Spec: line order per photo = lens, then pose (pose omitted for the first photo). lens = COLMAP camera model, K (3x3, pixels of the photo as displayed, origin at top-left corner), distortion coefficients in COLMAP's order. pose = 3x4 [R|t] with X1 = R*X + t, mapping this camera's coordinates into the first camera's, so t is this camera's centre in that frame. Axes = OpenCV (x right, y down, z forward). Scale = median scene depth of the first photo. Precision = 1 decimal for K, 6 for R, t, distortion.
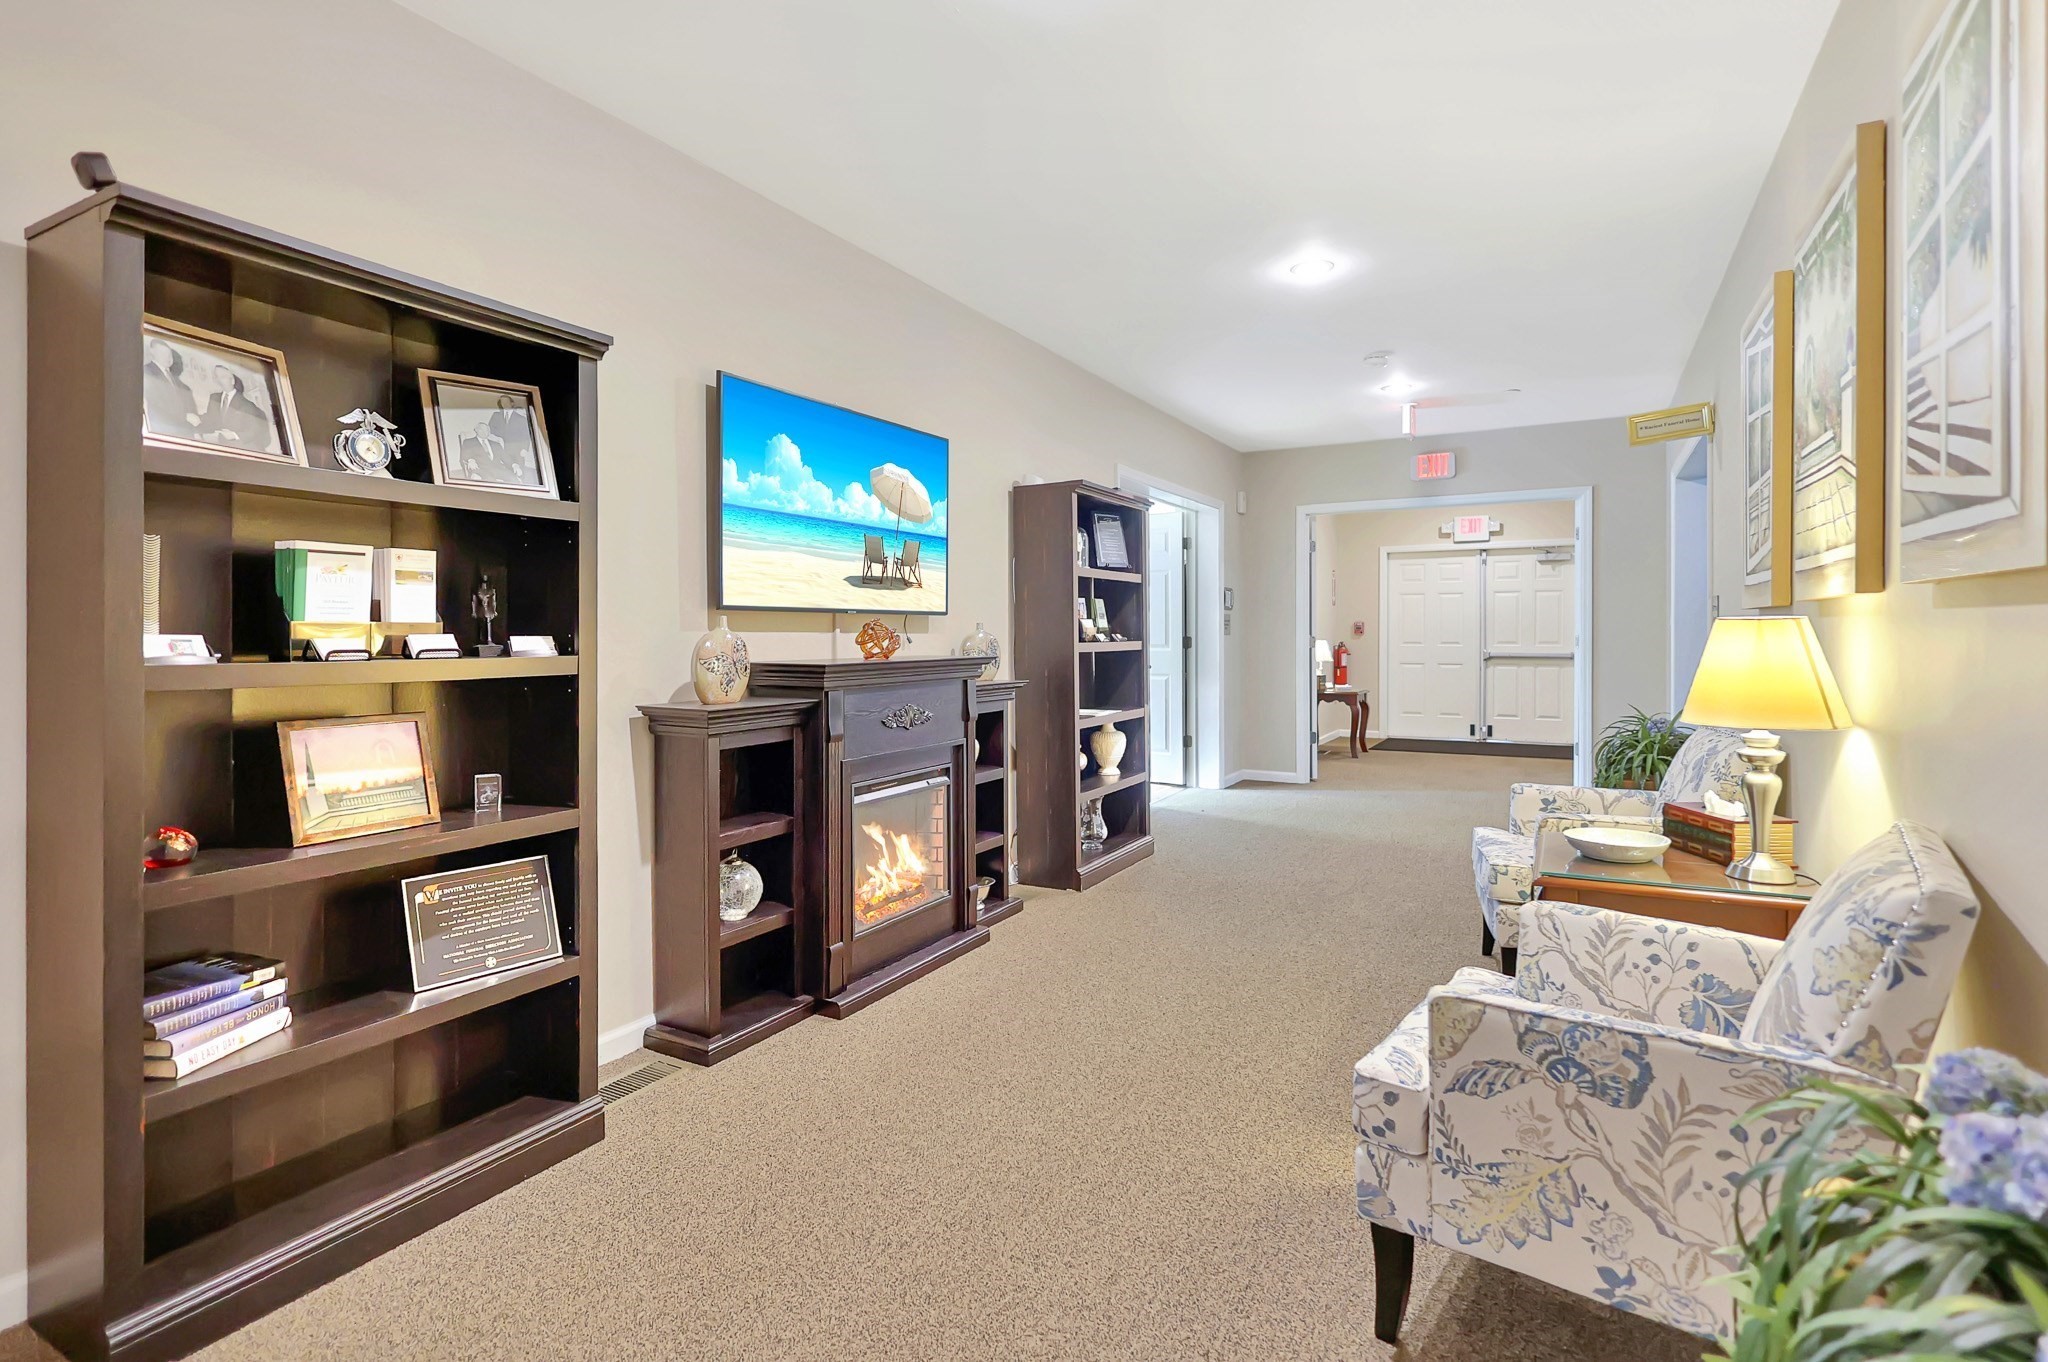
lens RADIAL K [[991.5, 0, 1042.0], [0, 991.5, 637.0], [0, 0, 1]] dist [0.003273, -0.000324]
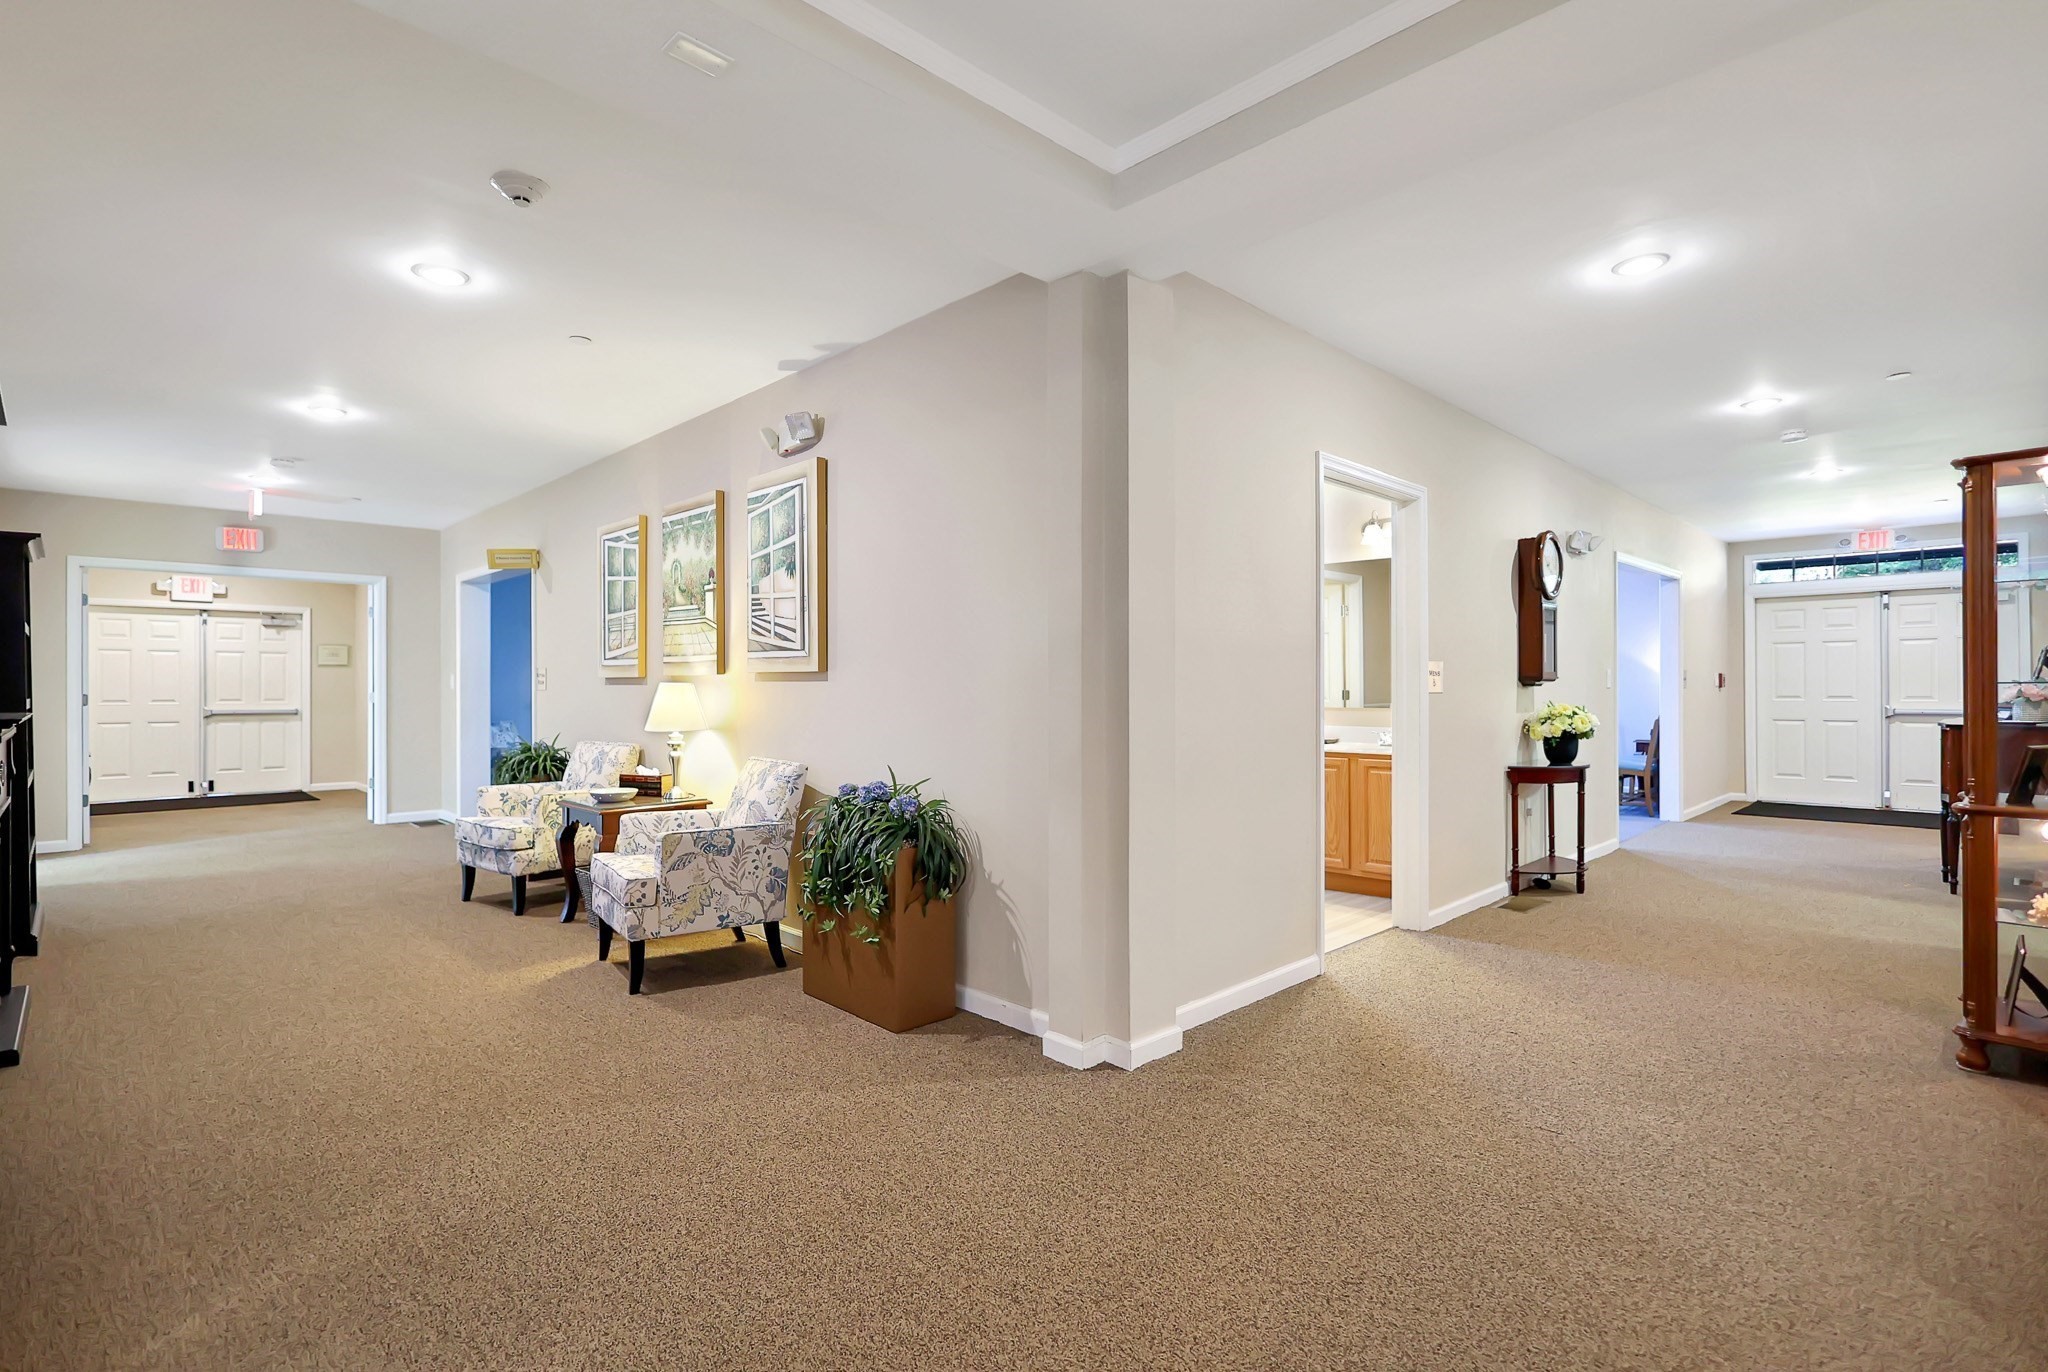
lens RADIAL K [[991.5, 0, 1019.1], [0, 991.5, 683.9], [0, 0, 1]] dist [0.003273, -0.000324]
pose [[0.276317, 0.008308, 0.961031, -0.326128], [0.003655, 0.999946, -0.009696, 0.001598], [-0.961060, 0.006192, 0.276271, -0.101799]]
